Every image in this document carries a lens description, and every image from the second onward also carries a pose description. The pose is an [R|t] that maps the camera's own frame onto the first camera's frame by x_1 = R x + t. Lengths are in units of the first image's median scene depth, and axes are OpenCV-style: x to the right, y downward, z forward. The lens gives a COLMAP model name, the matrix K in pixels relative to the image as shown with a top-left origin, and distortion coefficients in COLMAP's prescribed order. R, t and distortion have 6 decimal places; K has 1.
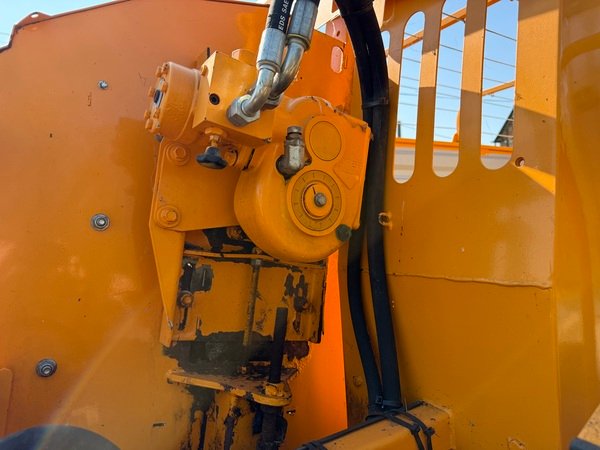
lens RADIAL K [[433.5, 0, 302.3], [0, 433.5, 215.9], [0, 0, 1]] dist [0.026156, -0.001656]
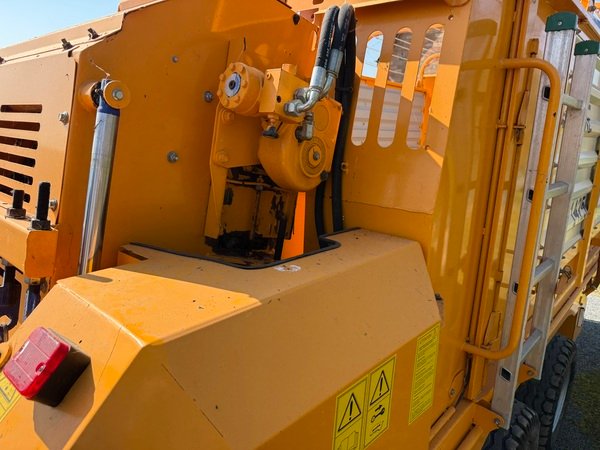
lens RADIAL K [[427.0, 0, 297.0], [0, 427.0, 228.2], [0, 0, 1]] dist [0.006640, -0.003118]
pose [[0.964086, 0.033267, 0.263498, -0.394636], [-0.095331, 0.969356, 0.226411, -0.115574], [-0.247891, -0.243399, 0.937714, -0.509849]]
